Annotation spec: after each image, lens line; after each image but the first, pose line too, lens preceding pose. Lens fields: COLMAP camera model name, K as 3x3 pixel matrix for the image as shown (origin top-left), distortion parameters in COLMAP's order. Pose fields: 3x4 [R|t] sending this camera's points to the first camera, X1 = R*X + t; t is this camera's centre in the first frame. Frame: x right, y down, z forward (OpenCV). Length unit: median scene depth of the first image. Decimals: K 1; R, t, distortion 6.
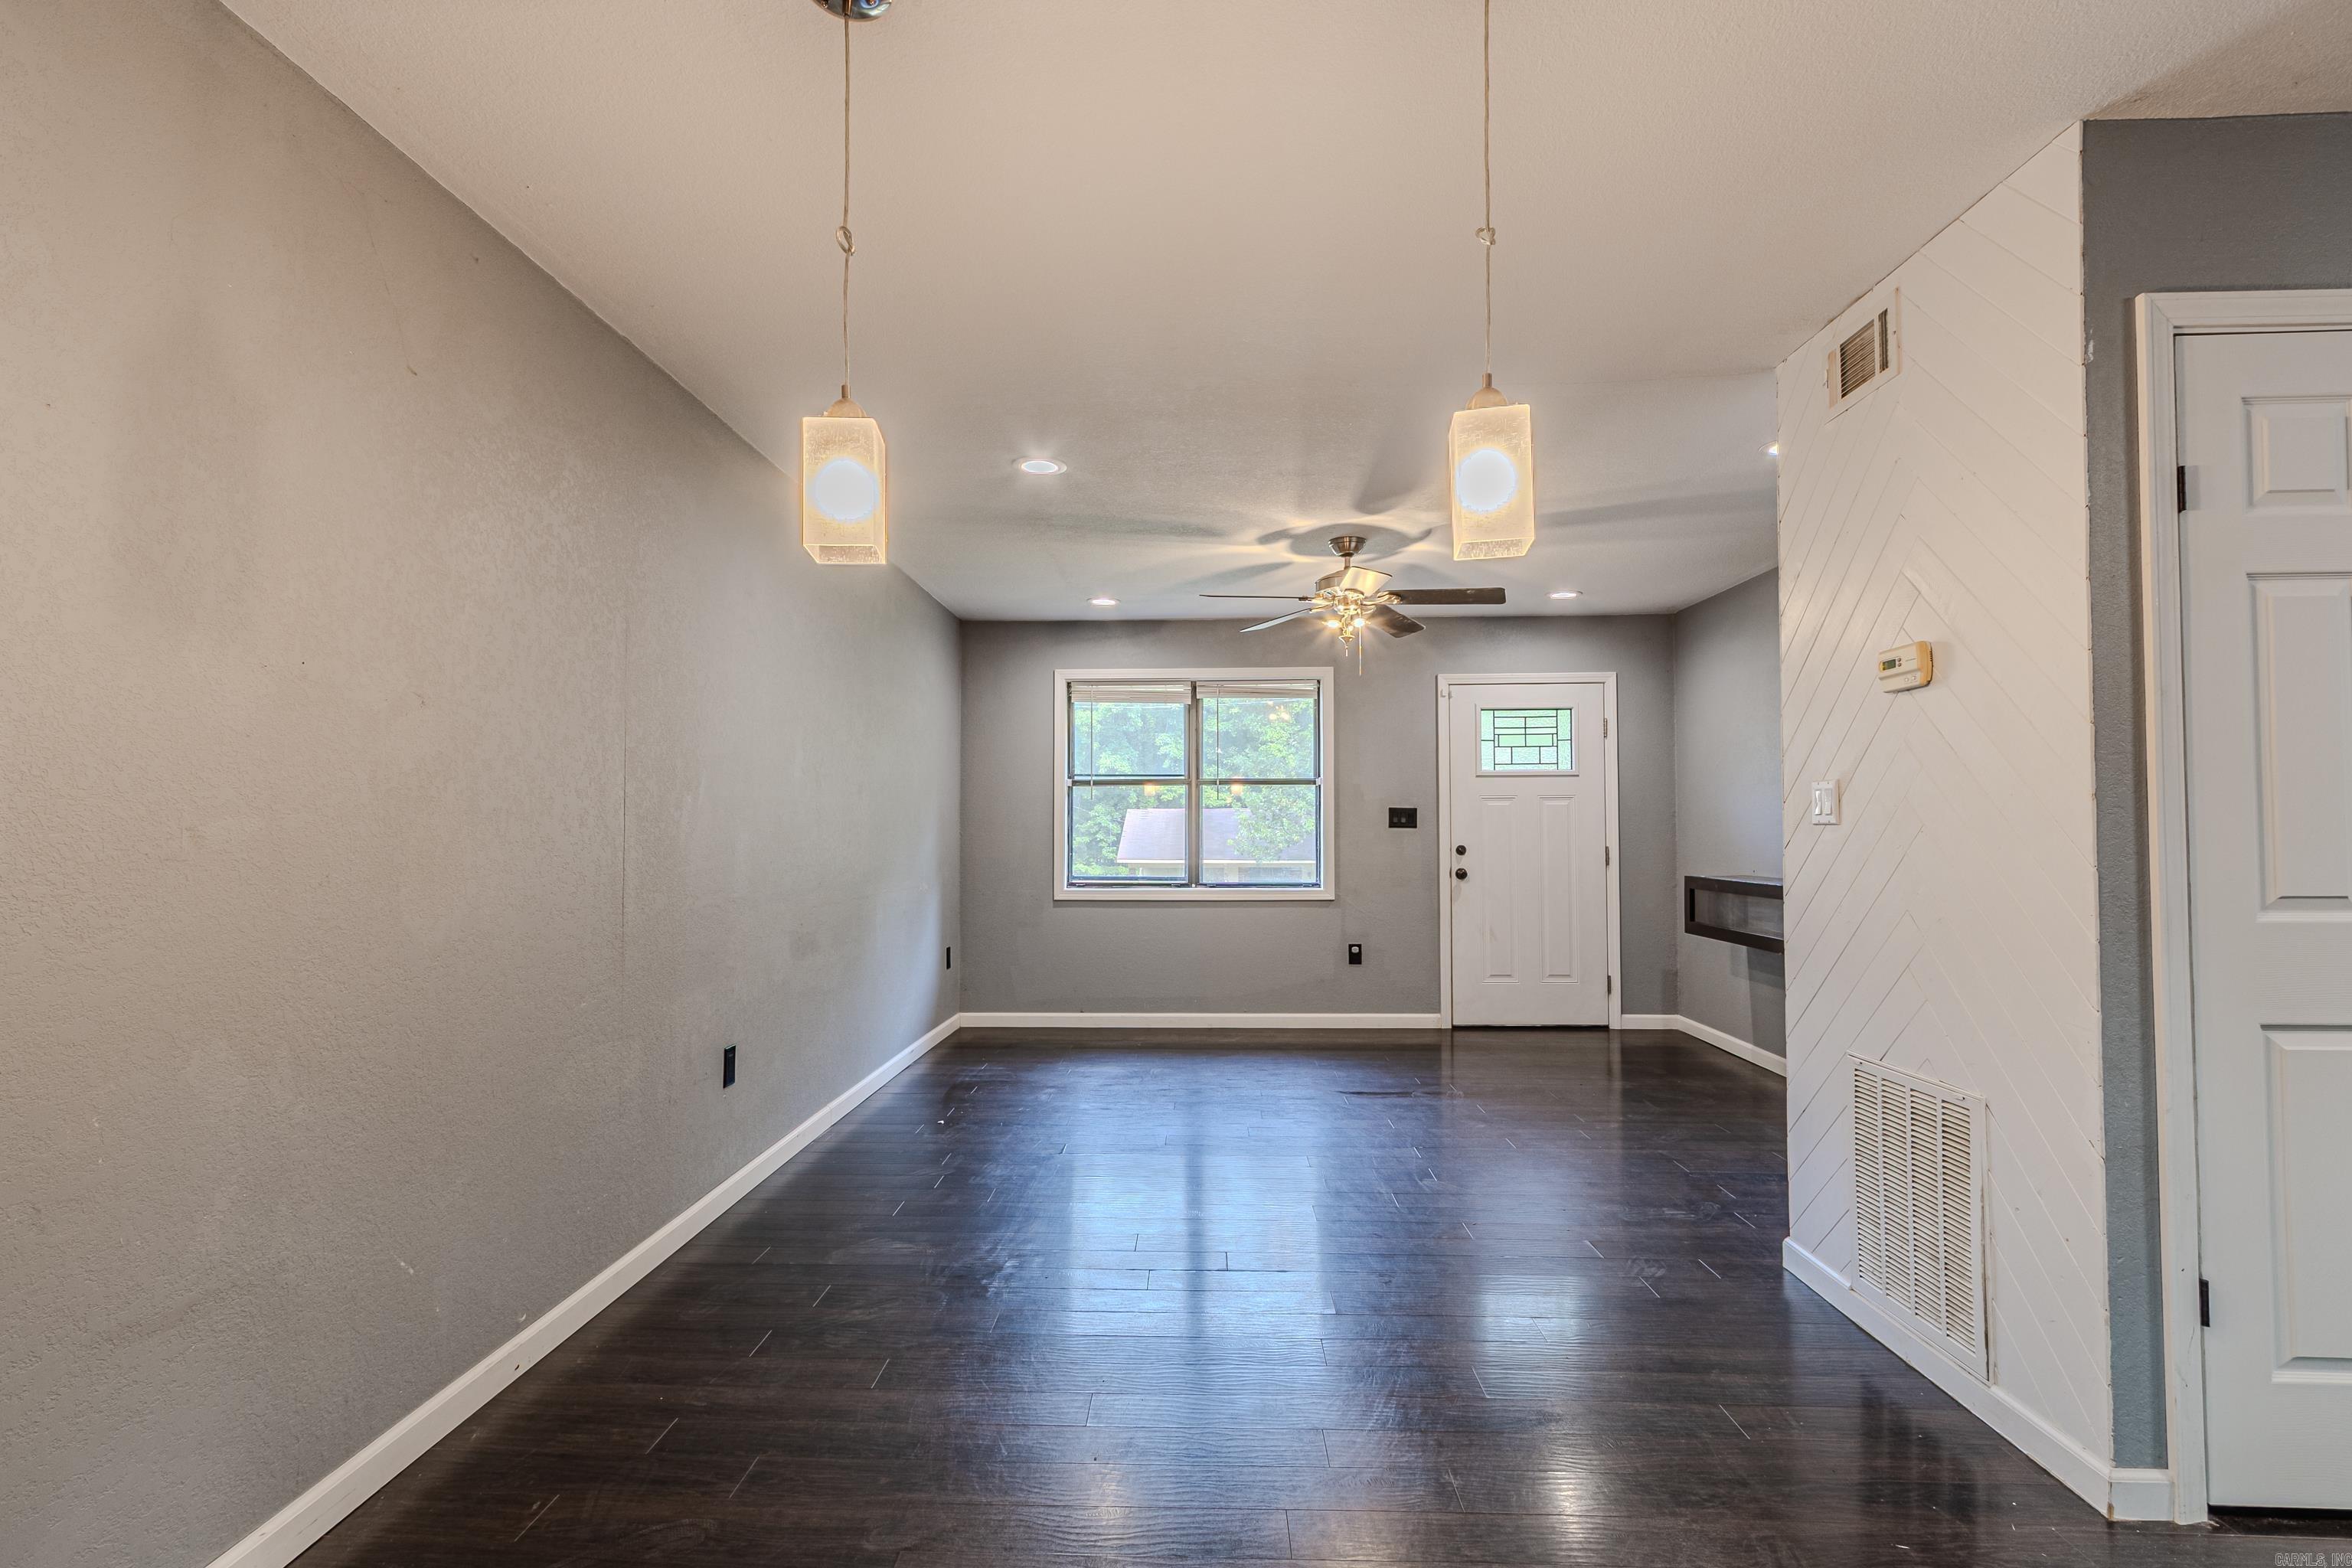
lens RADIAL K [[1084.3, 0, 1161.6], [0, 1084.3, 801.1], [0, 0, 1]] dist [0.002182, 0.000004]
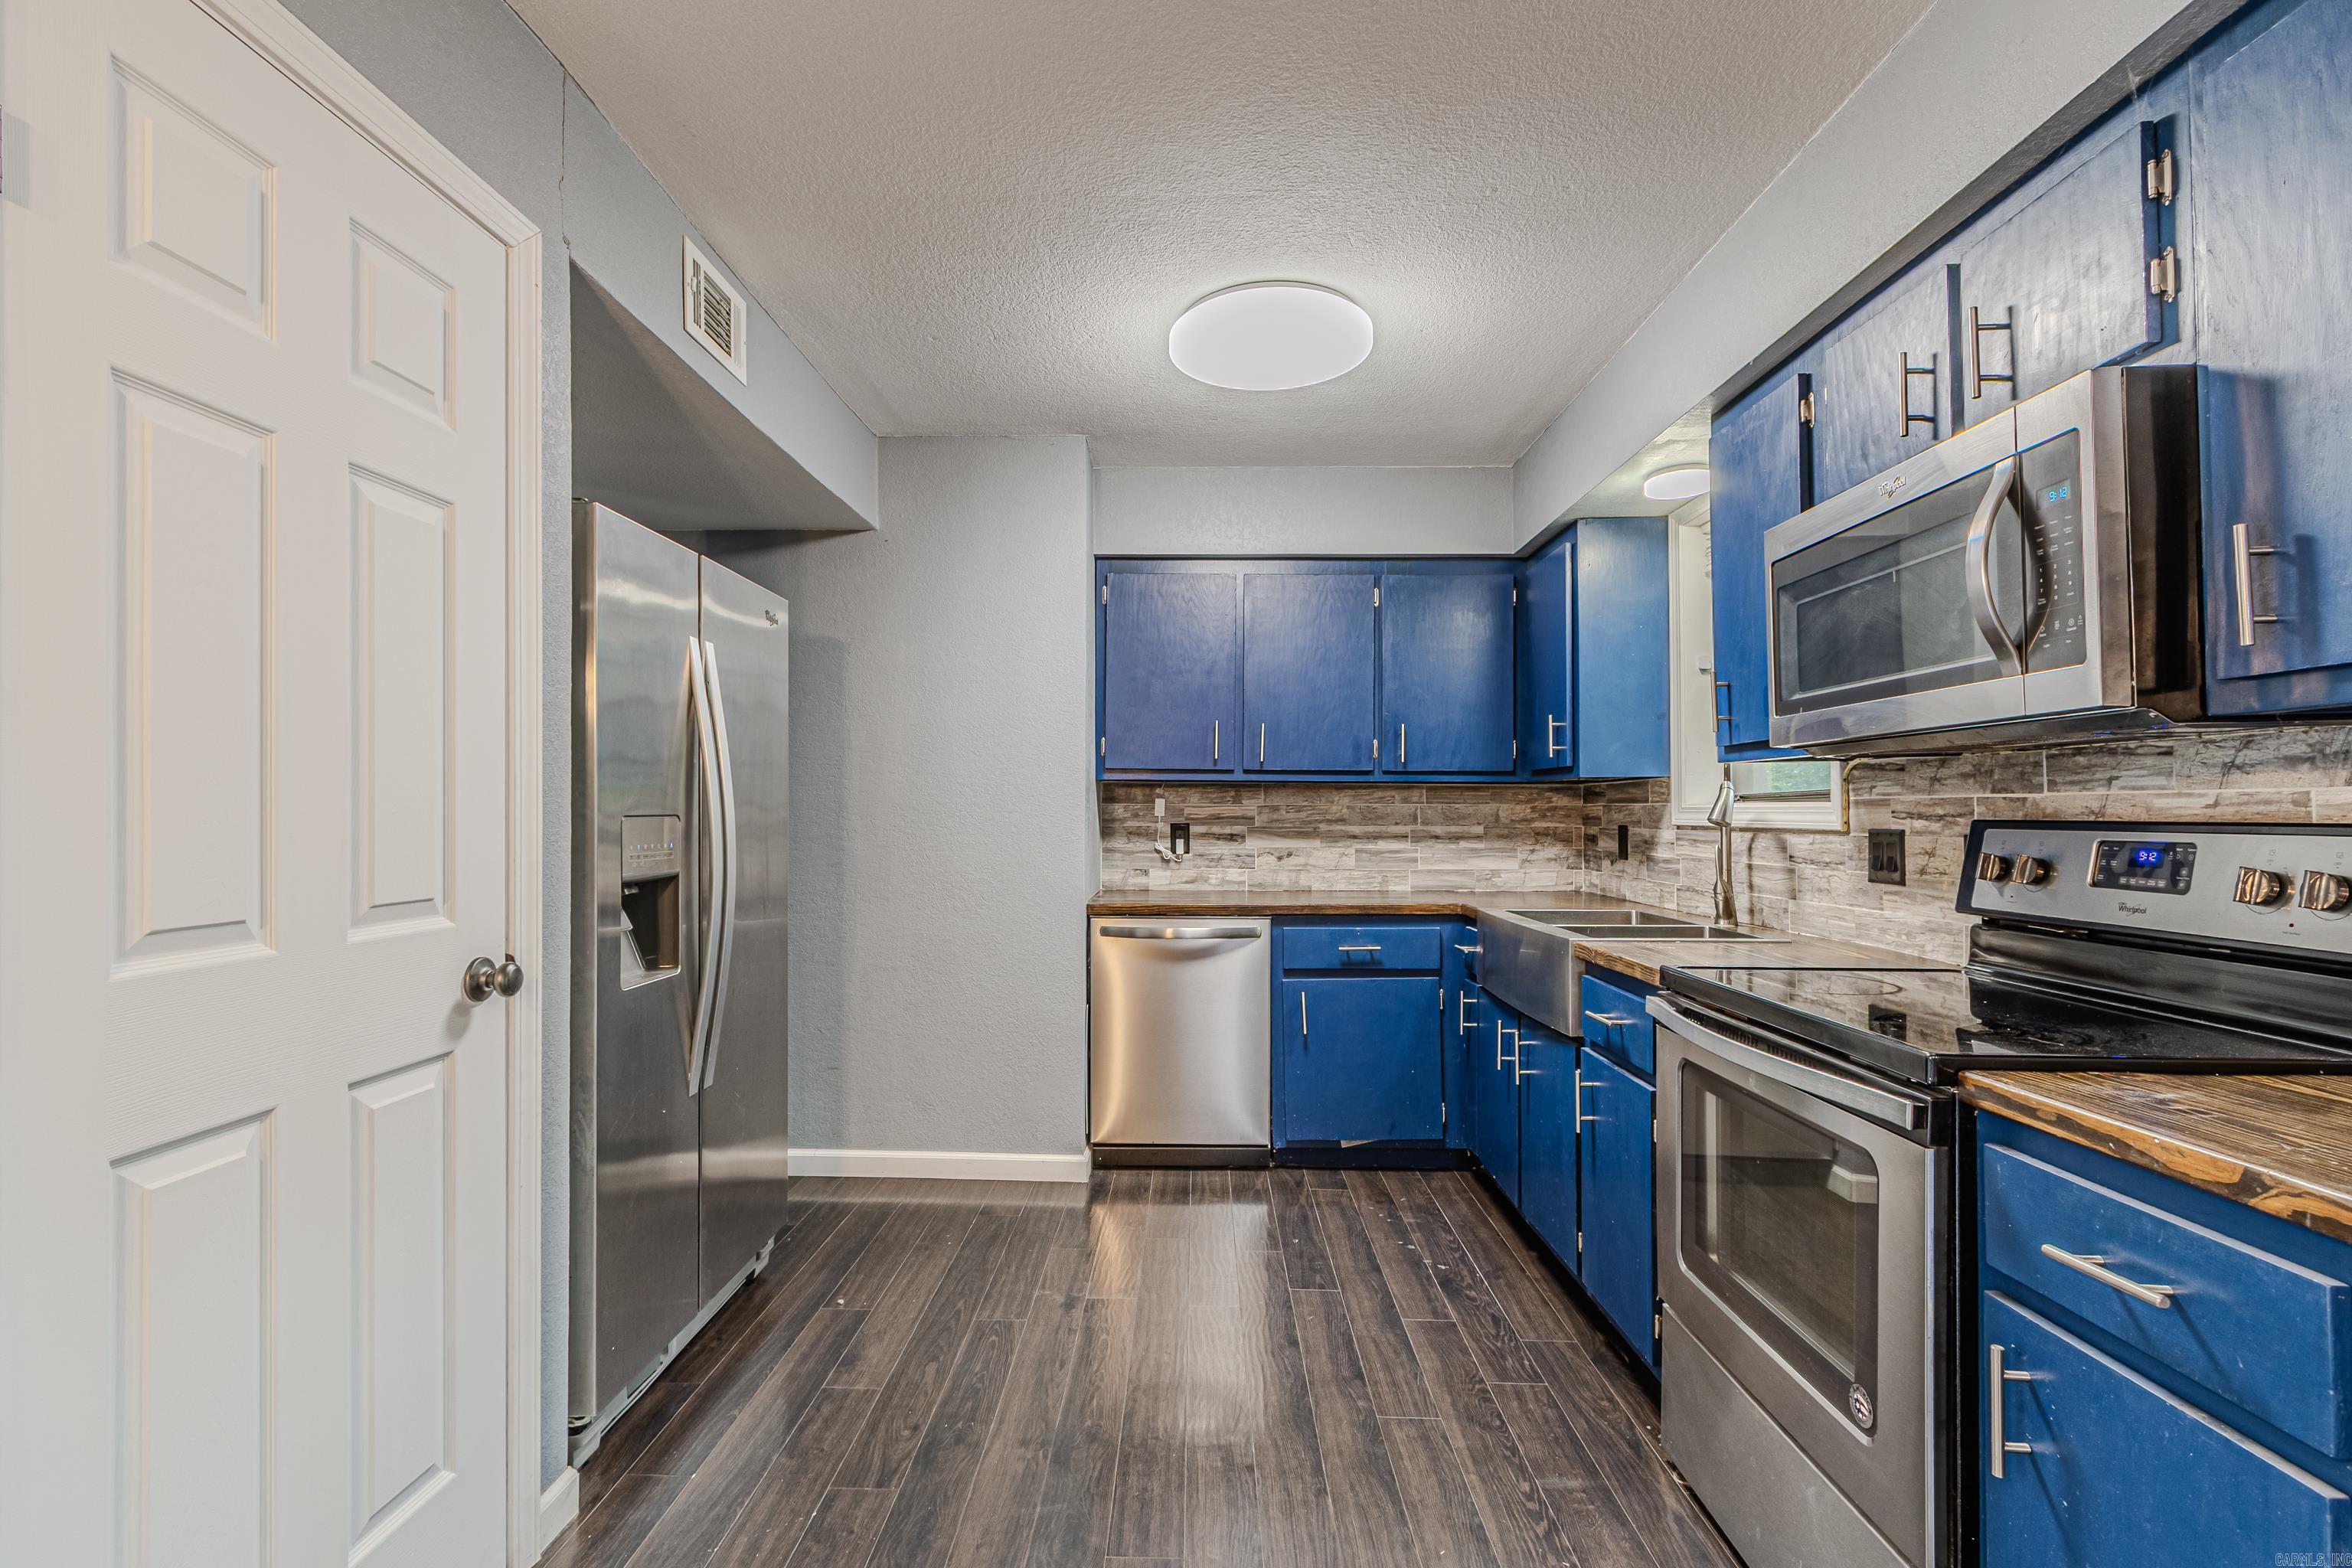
lens RADIAL K [[1084.3, 0, 1161.6], [0, 1084.3, 801.1], [0, 0, 1]] dist [0.002182, 0.000004]
pose [[-0.011532, 0.009999, 0.999884, 0.127154], [-0.022780, 0.999688, -0.010259, 0.003013], [-0.999674, -0.022895, -0.011300, 0.134858]]
